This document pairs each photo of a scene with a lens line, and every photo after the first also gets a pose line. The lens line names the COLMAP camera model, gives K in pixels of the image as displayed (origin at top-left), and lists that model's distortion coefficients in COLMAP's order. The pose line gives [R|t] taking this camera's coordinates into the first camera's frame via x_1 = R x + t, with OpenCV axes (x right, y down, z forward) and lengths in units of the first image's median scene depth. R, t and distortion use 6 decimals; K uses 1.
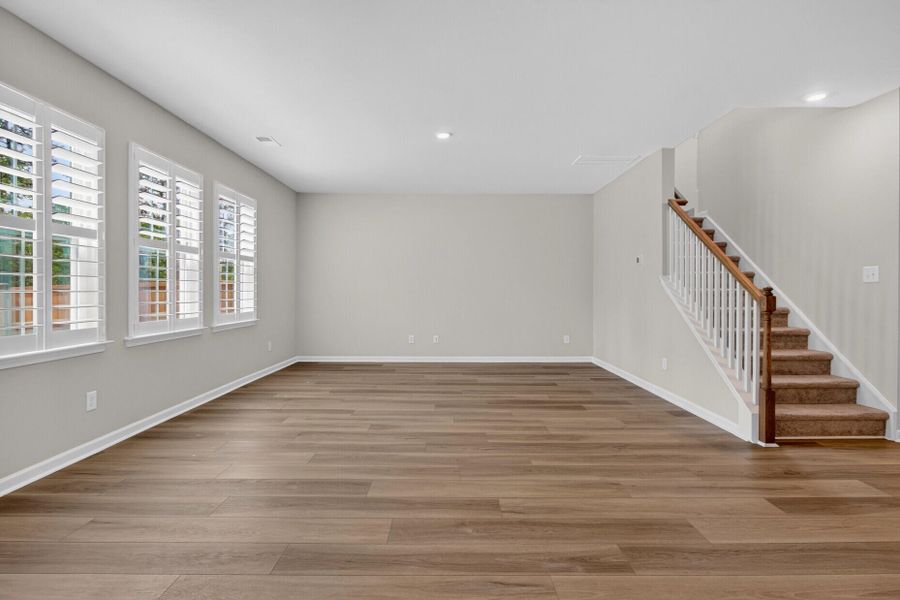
lens RADIAL K [[493.6, 0, 445.2], [0, 493.6, 297.4], [0, 0, 1]] dist [0.000619, -0.000749]
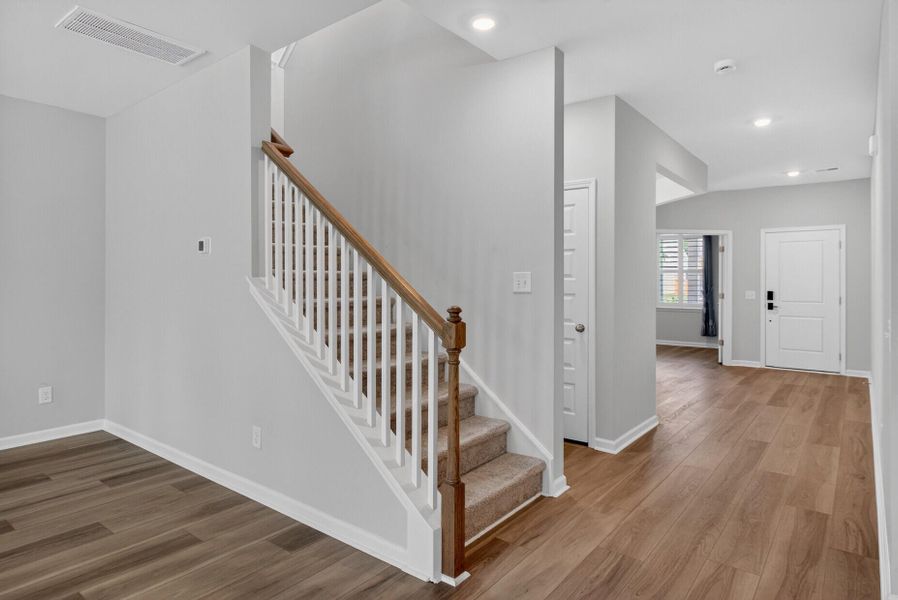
lens RADIAL K [[523.8, 0, 448.8], [0, 523.8, 280.3], [0, 0, 1]] dist [-0.007716, -0.001746]
pose [[0.634301, 0.001743, 0.773084, 0.155378], [0.003389, 0.999982, -0.005035, -0.044748], [-0.773079, 0.005814, 0.634283, 0.557788]]
